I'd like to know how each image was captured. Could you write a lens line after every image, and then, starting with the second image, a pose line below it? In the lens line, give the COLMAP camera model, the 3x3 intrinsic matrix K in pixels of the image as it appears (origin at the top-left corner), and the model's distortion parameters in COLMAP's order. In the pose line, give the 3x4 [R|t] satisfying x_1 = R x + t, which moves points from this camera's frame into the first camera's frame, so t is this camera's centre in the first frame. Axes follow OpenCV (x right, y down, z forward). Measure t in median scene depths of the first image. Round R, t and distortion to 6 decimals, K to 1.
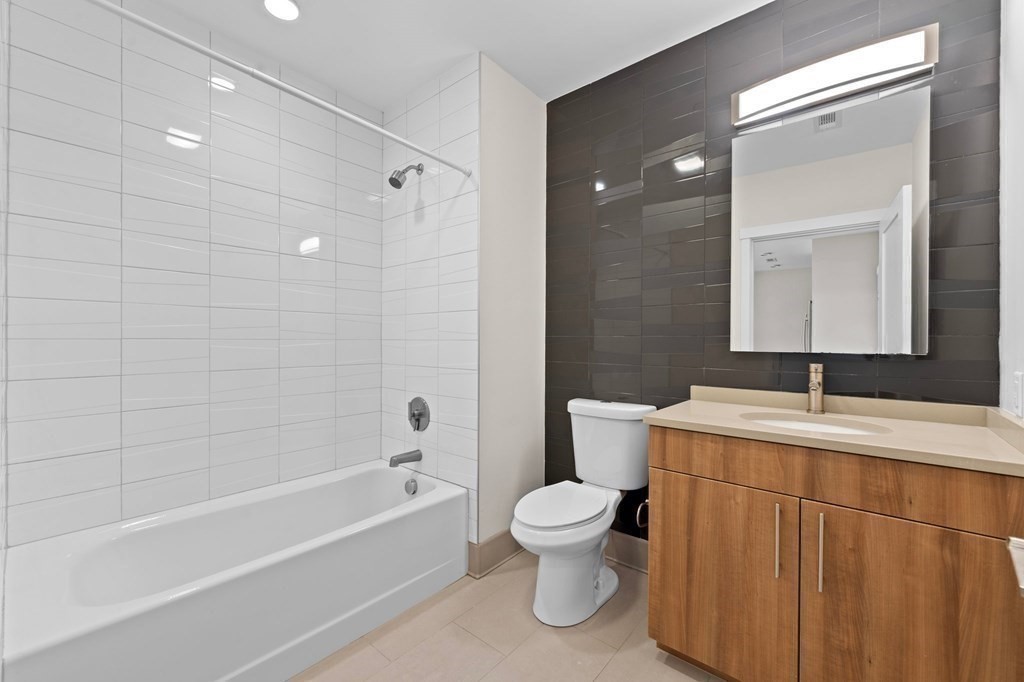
lens RADIAL K [[418.3, 0, 507.3], [0, 418.3, 345.7], [0, 0, 1]] dist [-0.000894, -0.000053]
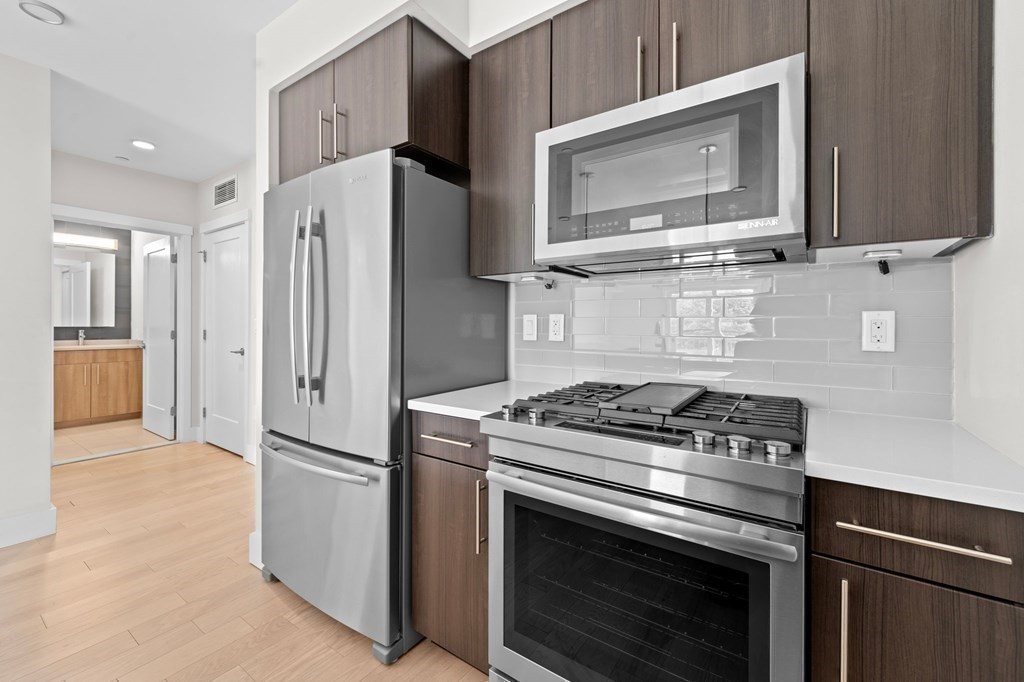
lens RADIAL K [[418.3, 0, 529.1], [0, 418.3, 325.1], [0, 0, 1]] dist [-0.000894, -0.000053]
pose [[-0.112491, -0.002985, 0.993648, -3.116450], [-0.000524, 0.999996, 0.002945, -0.006611], [-0.993653, -0.000190, -0.112492, -2.251226]]
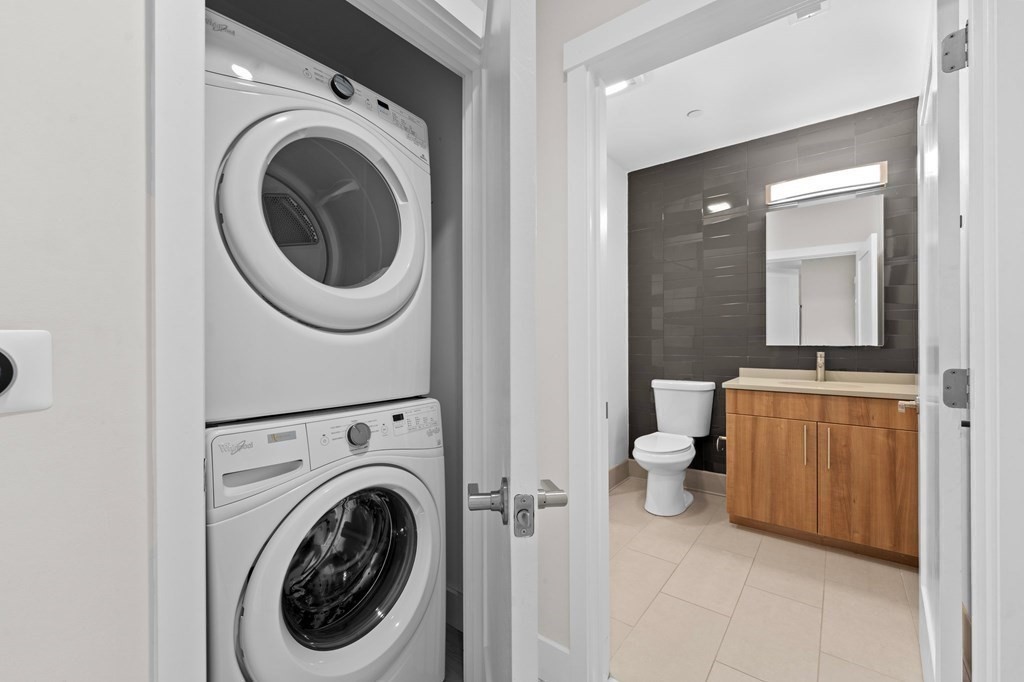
lens RADIAL K [[418.3, 0, 506.7], [0, 418.3, 343.0], [0, 0, 1]] dist [-0.000894, -0.000053]
pose [[0.999517, -0.008383, 0.029926, -0.645087], [0.008498, 0.999957, -0.003712, 0.002117], [-0.029894, 0.003964, 0.999545, -0.724108]]
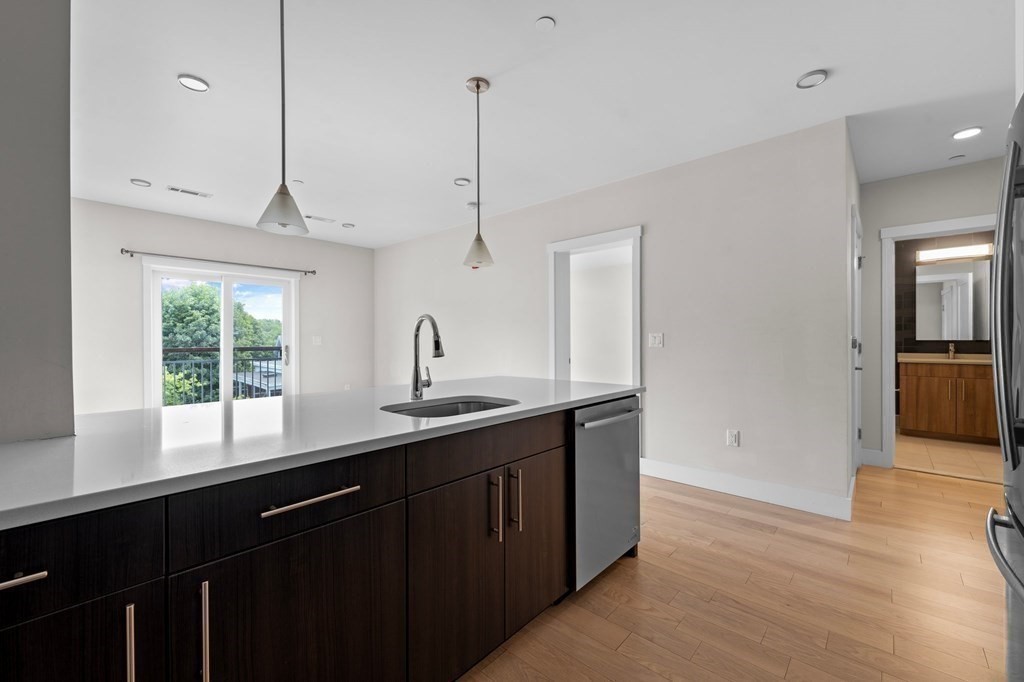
lens RADIAL K [[418.3, 0, 509.7], [0, 418.3, 340.3], [0, 0, 1]] dist [-0.000894, -0.000053]
pose [[0.999387, -0.007885, -0.034117, -2.745493], [0.007828, 0.999968, -0.001815, -0.001480], [0.034130, 0.001546, 0.999416, -2.497949]]
